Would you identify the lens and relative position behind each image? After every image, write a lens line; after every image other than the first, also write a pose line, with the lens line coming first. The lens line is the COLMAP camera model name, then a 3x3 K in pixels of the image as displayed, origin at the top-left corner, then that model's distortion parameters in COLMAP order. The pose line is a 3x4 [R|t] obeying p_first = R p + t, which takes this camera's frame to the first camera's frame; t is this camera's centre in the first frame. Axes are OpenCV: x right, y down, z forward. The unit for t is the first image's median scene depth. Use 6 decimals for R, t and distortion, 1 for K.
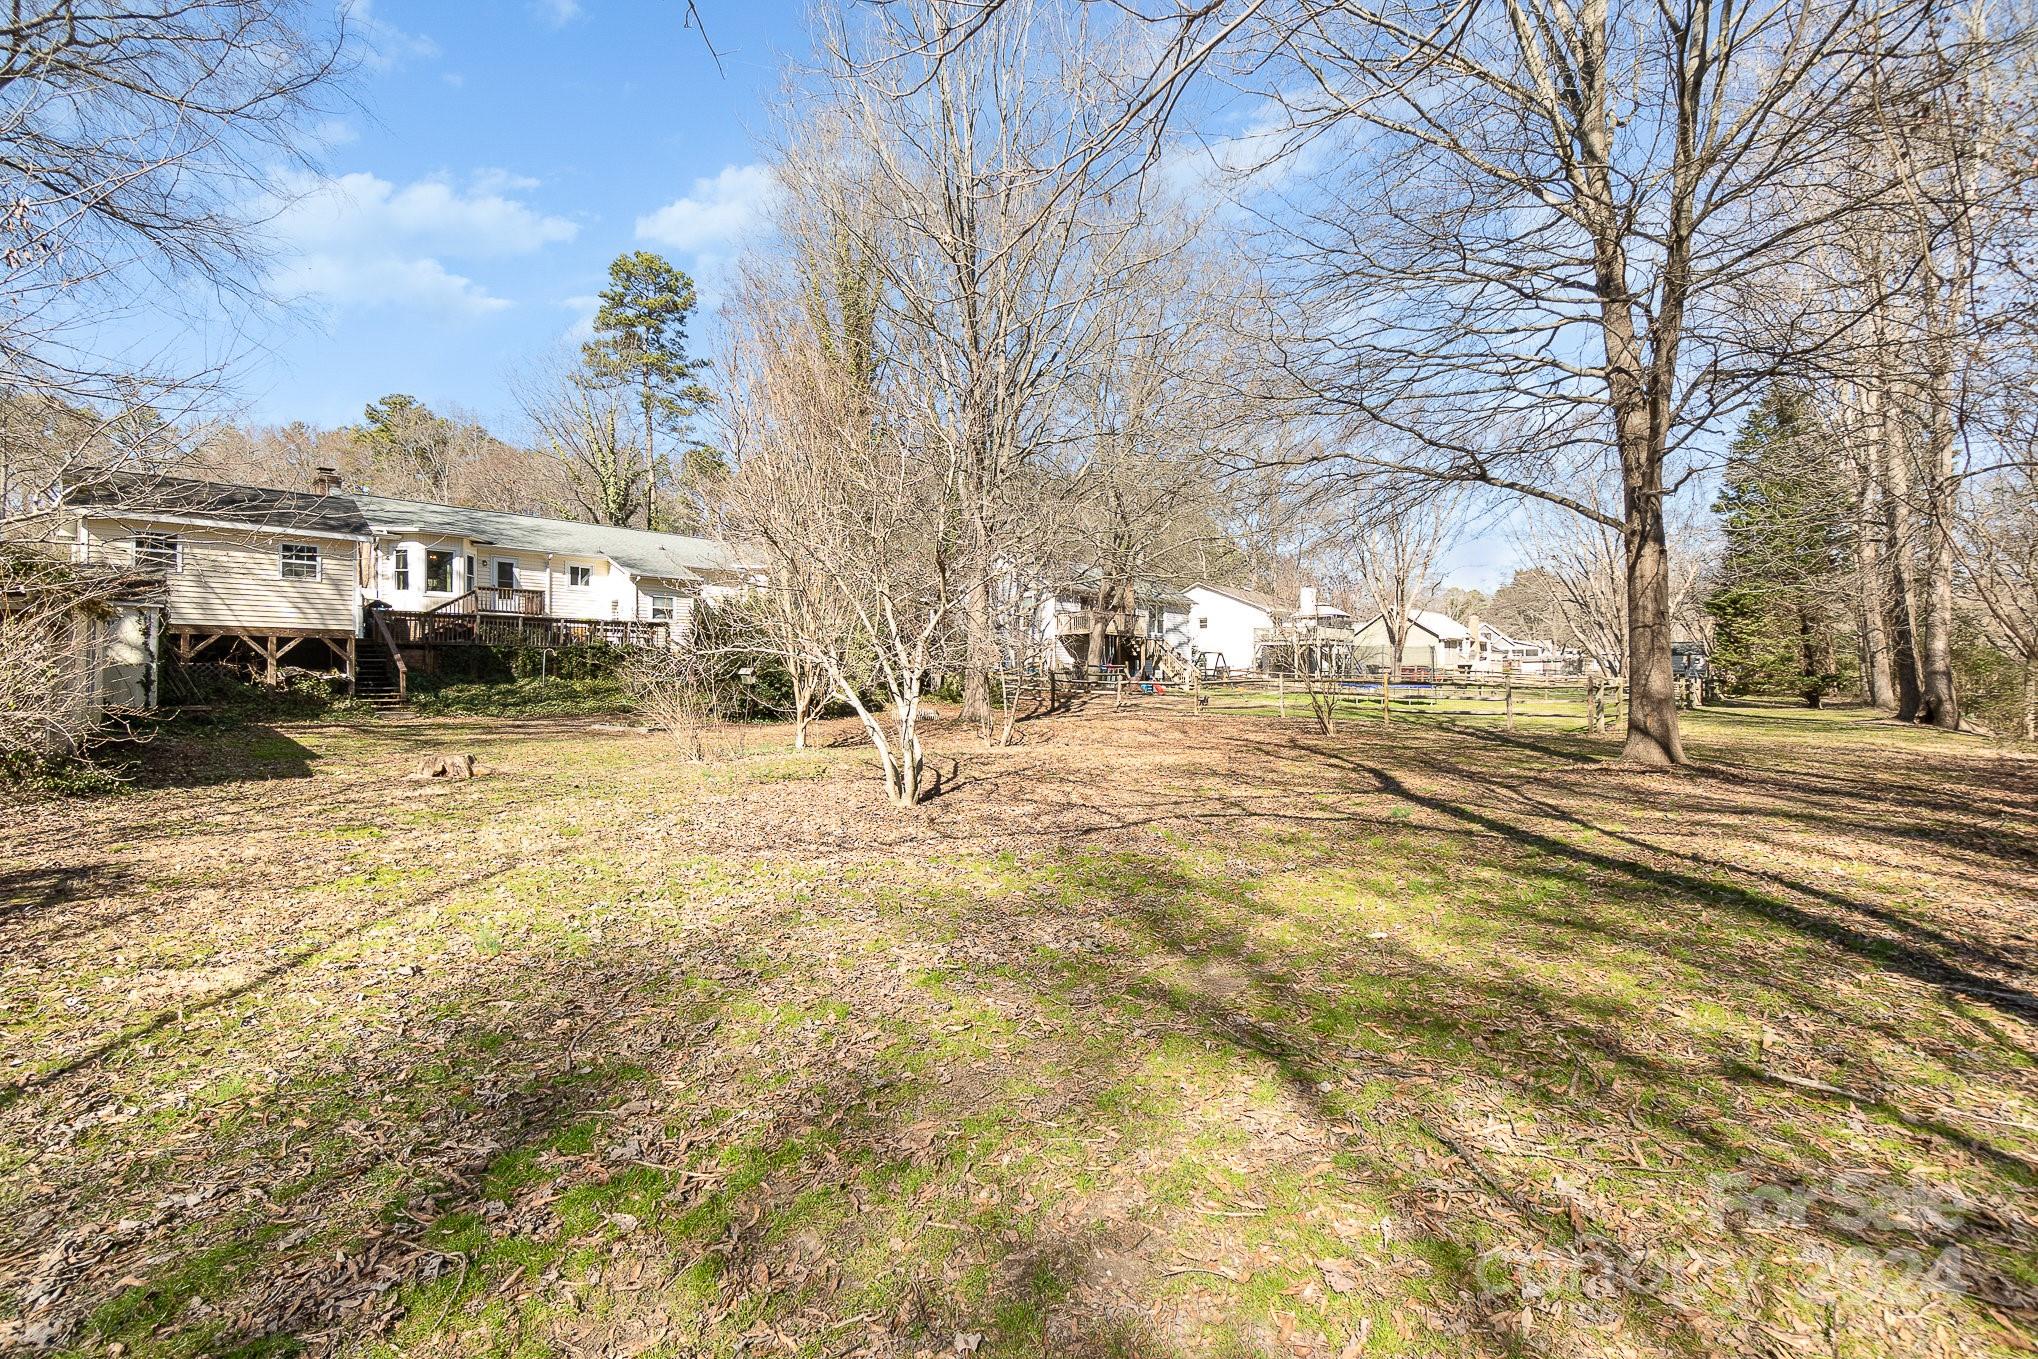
lens RADIAL K [[826.1, 0, 1014.1], [0, 826.1, 689.0], [0, 0, 1]] dist [0.000412, 0.000148]
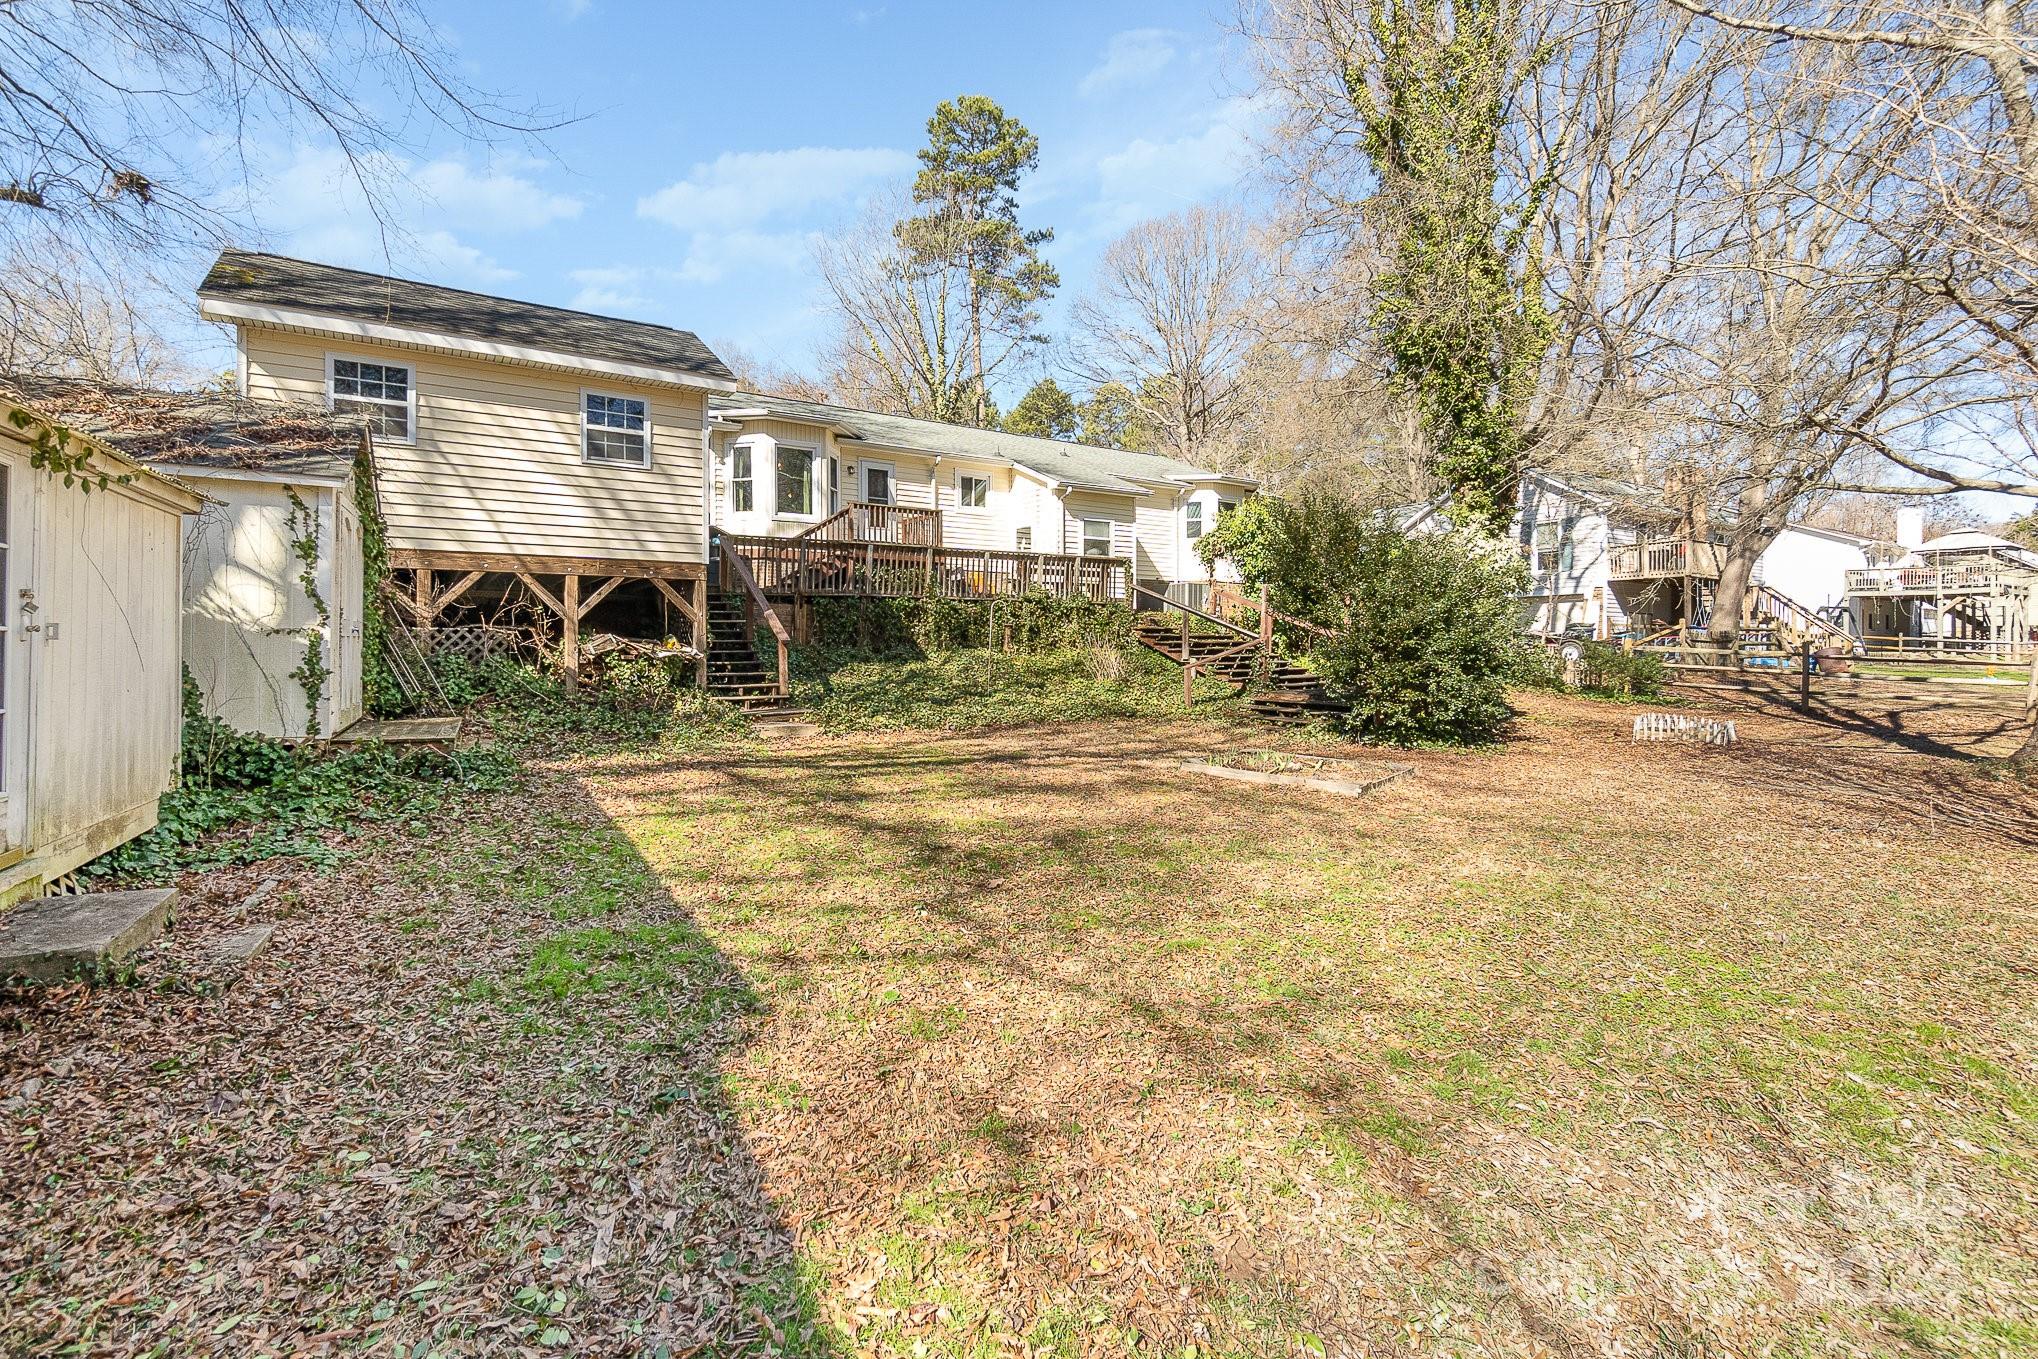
lens RADIAL K [[840.2, 0, 1019.0], [0, 840.2, 679.5], [0, 0, 1]] dist [0.000176, 0.000092]
pose [[0.970604, 0.007530, -0.240564, -0.386261], [-0.000695, 0.999594, 0.028485, -0.010459], [0.240681, -0.027480, 0.970215, 0.430722]]
